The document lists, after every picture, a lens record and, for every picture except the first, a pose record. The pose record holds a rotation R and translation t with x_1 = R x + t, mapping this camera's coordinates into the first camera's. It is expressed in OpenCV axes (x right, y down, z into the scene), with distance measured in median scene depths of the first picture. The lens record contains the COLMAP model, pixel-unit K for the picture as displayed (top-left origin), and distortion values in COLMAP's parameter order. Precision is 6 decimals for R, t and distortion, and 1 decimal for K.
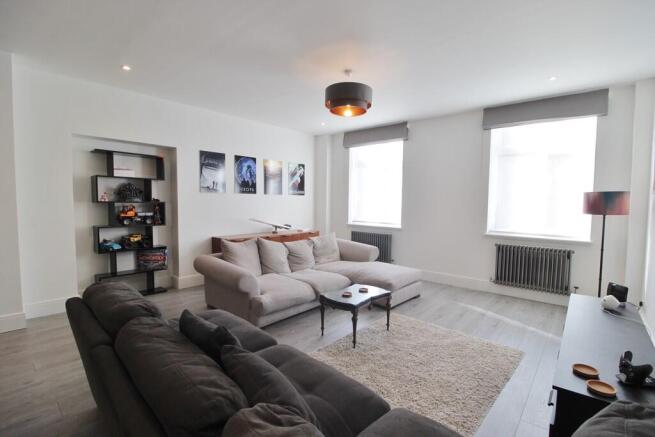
lens RADIAL K [[303.8, 0, 329.2], [0, 303.8, 218.4], [0, 0, 1]] dist [-0.010539, -0.002301]
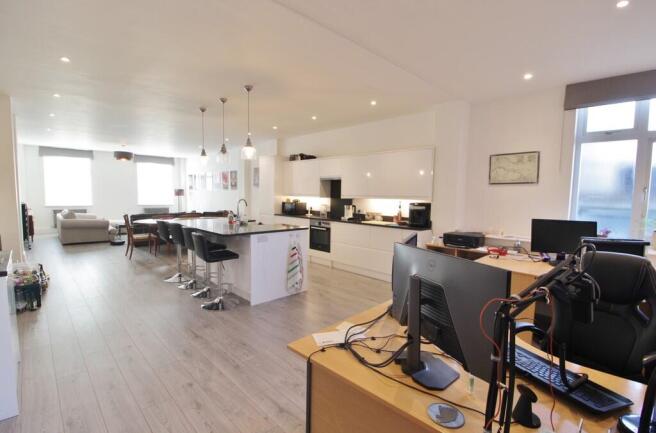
lens RADIAL K [[304.2, 0, 322.7], [0, 304.2, 220.4], [0, 0, 1]] dist [-0.010539, -0.002301]
pose [[0.094184, -0.093931, 0.991114, -1.831293], [0.035483, 0.995223, 0.090948, 0.007635], [-0.994922, 0.026601, 0.097067, -0.772640]]
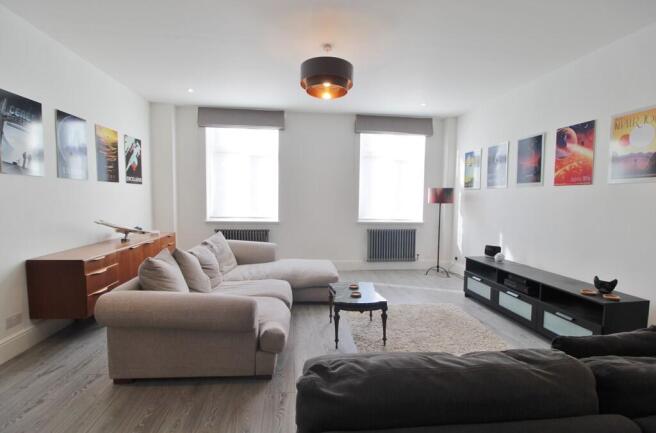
lens RADIAL K [[304.2, 0, 322.8], [0, 304.2, 220.1], [0, 0, 1]] dist [-0.010539, -0.002301]
pose [[0.678488, -0.057045, 0.732394, -0.442998], [0.034820, 0.998357, 0.045503, -0.014003], [-0.733786, -0.005372, 0.679359, 0.291176]]
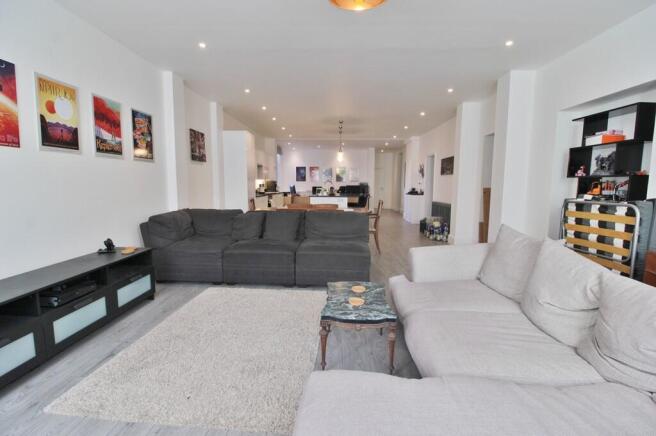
lens RADIAL K [[304.2, 0, 328.4], [0, 304.2, 217.2], [0, 0, 1]] dist [-0.010539, -0.002301]
pose [[-0.777596, 0.056706, -0.626202, 0.314548], [-0.042499, 0.988907, 0.142324, -0.018674], [0.627326, 0.137284, -0.766560, 1.013777]]
